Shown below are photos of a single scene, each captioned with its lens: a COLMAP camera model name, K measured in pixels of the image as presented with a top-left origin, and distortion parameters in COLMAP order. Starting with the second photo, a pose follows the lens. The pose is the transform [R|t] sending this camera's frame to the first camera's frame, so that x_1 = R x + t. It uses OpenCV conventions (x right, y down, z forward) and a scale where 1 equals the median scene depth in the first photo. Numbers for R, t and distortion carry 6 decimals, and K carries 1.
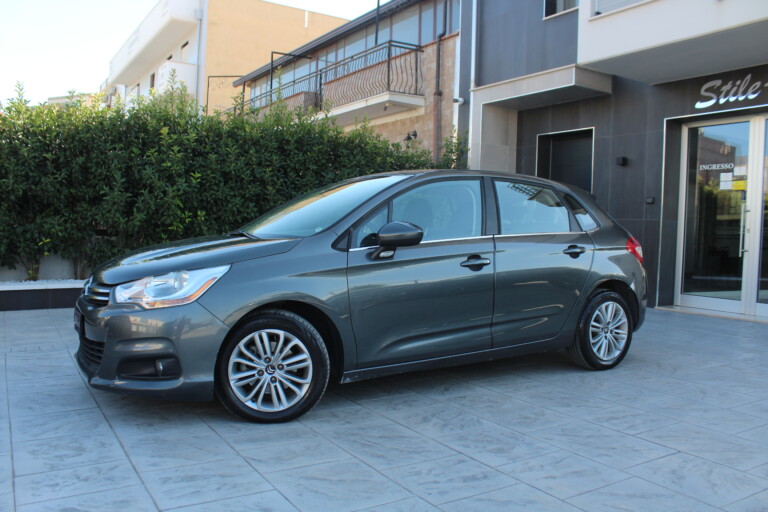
lens RADIAL K [[642.8, 0, 384.0], [0, 642.8, 256.0], [0, 0, 1]] dist [-0.173687, 0.149749]
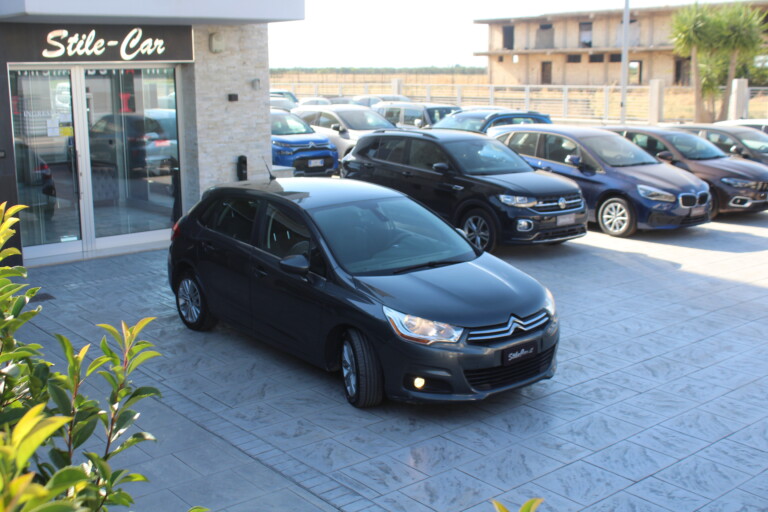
lens RADIAL K [[904.0, 0, 384.0], [0, 904.0, 256.0], [0, 0, 1]] dist [-0.007038, -0.013288]
pose [[-0.130535, -0.229446, 0.964528, -1.033108], [0.047287, 0.970304, 0.237220, -0.255811], [-0.990315, 0.076575, -0.115809, 0.687380]]
